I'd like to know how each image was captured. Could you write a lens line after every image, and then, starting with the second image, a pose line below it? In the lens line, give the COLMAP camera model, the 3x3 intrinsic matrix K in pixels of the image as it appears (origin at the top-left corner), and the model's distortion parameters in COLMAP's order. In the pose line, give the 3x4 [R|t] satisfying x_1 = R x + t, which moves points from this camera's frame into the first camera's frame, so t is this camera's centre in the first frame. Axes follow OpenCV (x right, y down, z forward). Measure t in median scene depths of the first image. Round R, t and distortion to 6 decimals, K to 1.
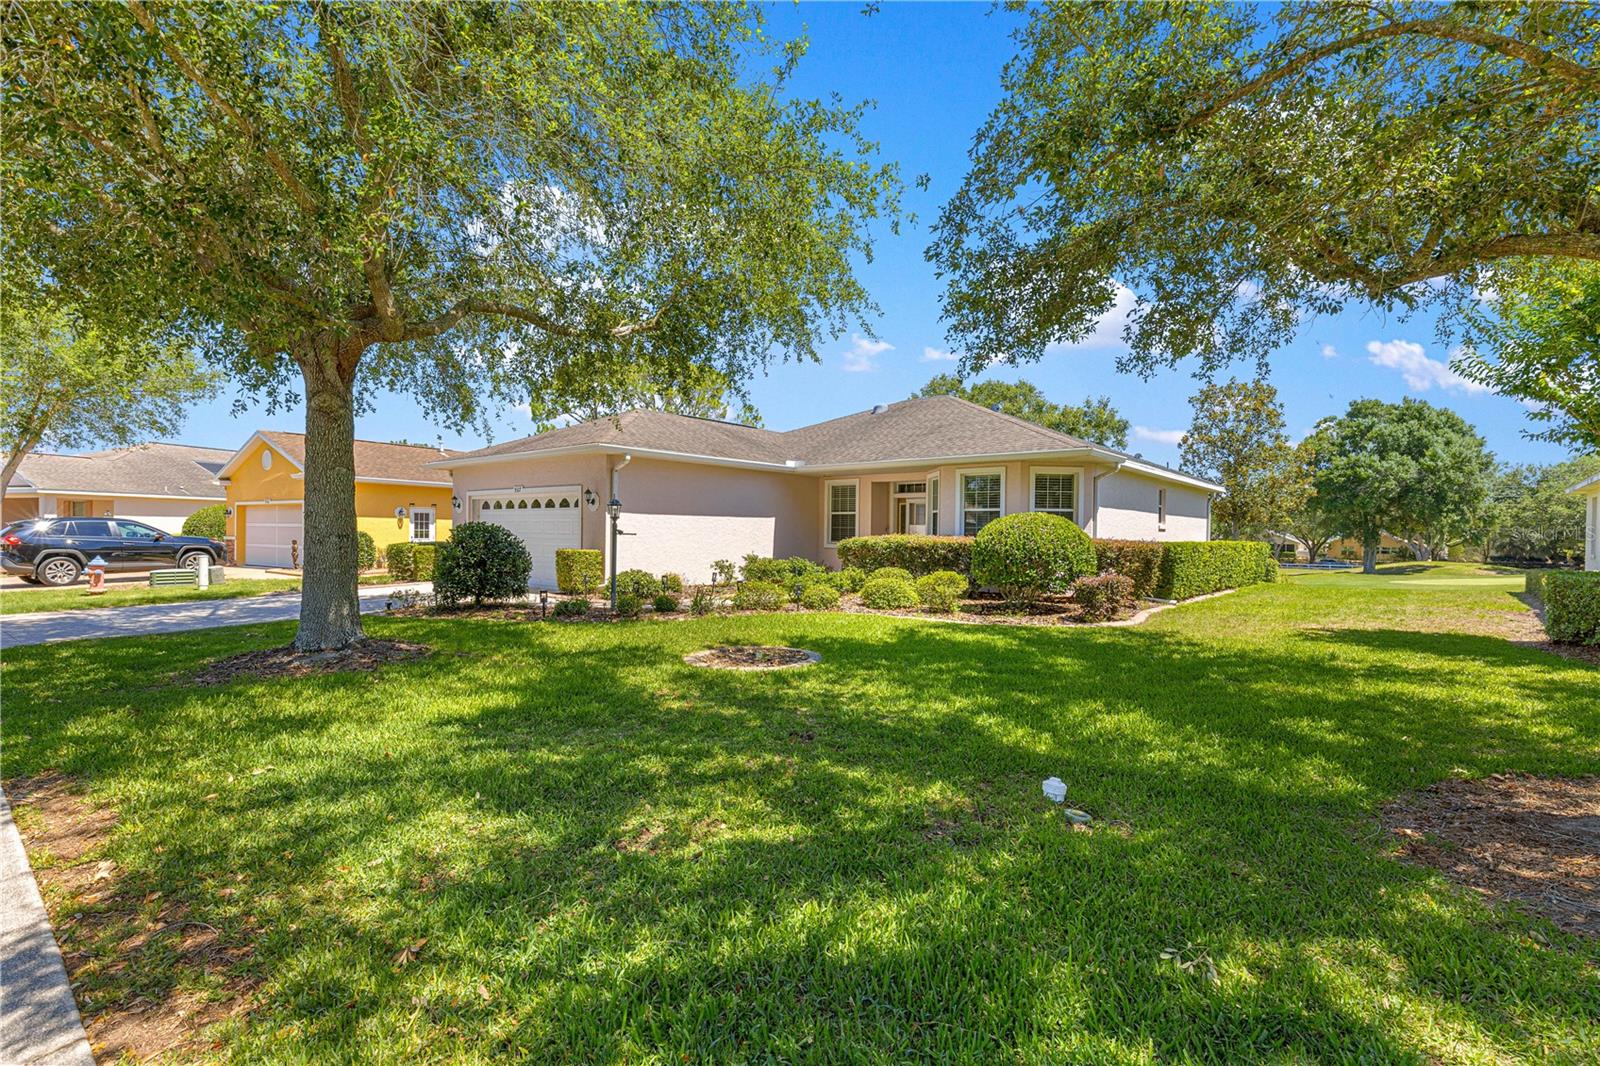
lens RADIAL K [[733.9, 0, 800.0], [0, 733.9, 533.0], [0, 0, 1]] dist [-0.000474, 0.000009]
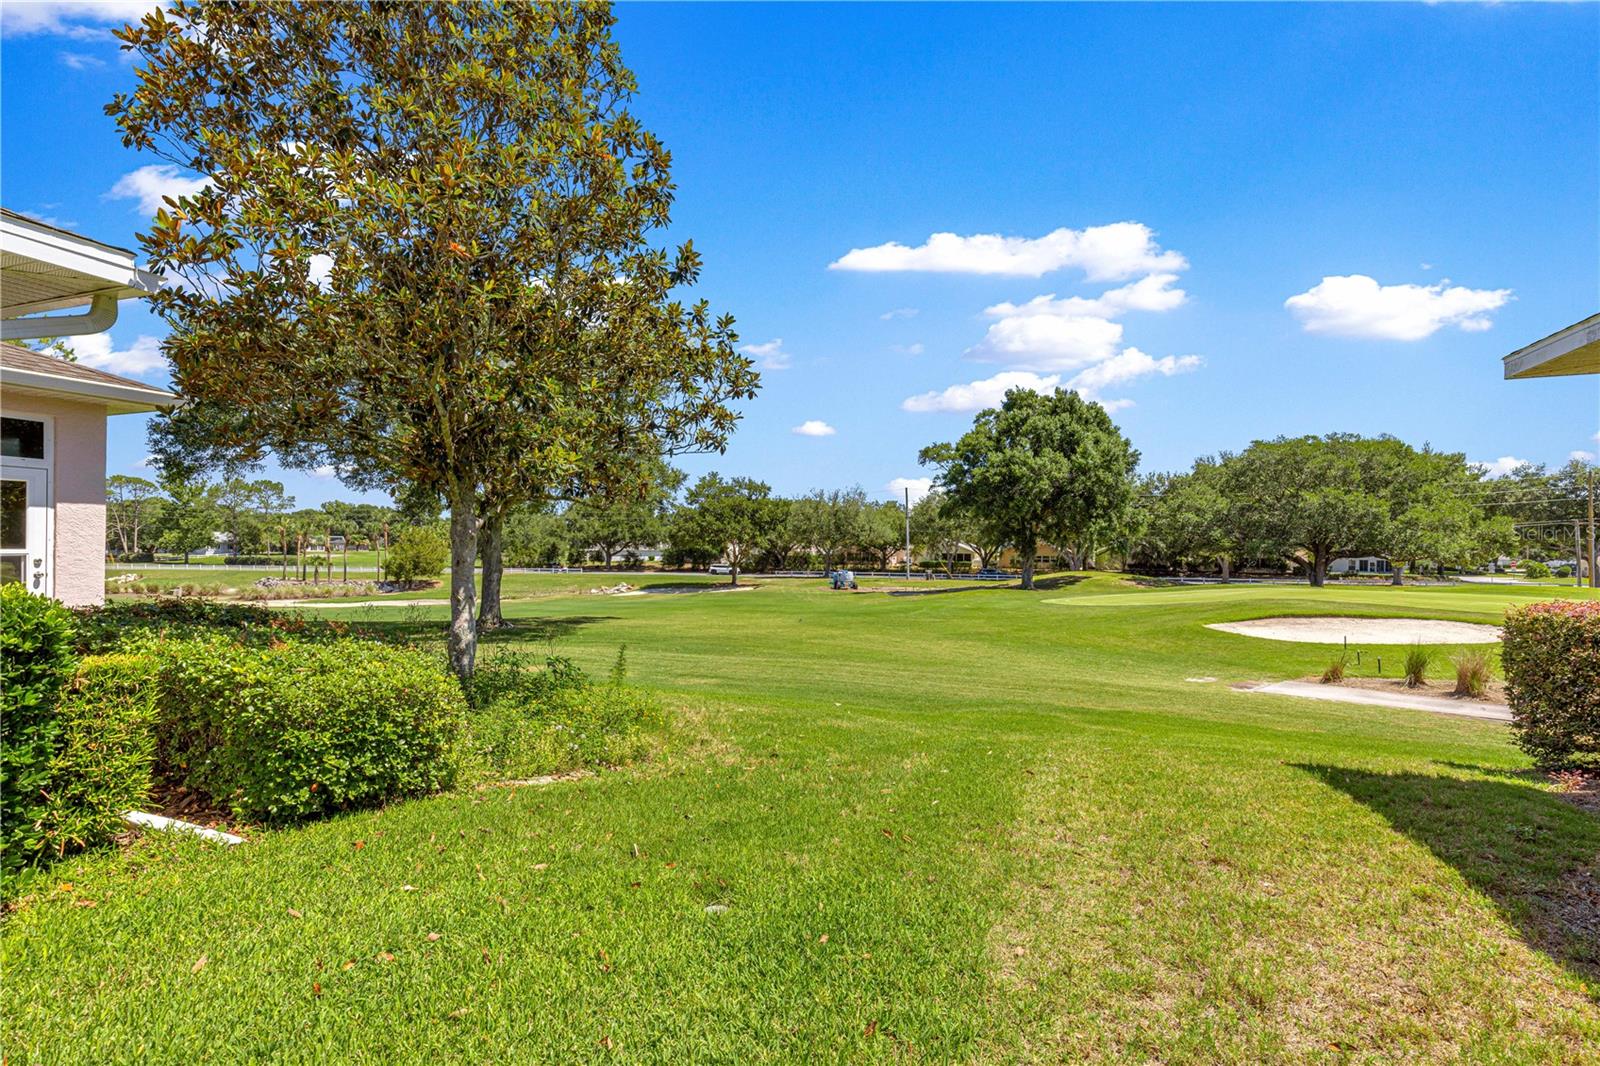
lens RADIAL K [[733.9, 0, 800.0], [0, 733.9, 533.0], [0, 0, 1]] dist [-0.000474, 0.000009]
pose [[0.940398, 0.004425, 0.340047, 0.229785], [0.000648, 0.999890, -0.014804, 0.003234], [-0.340075, 0.014142, 0.940292, 0.272689]]
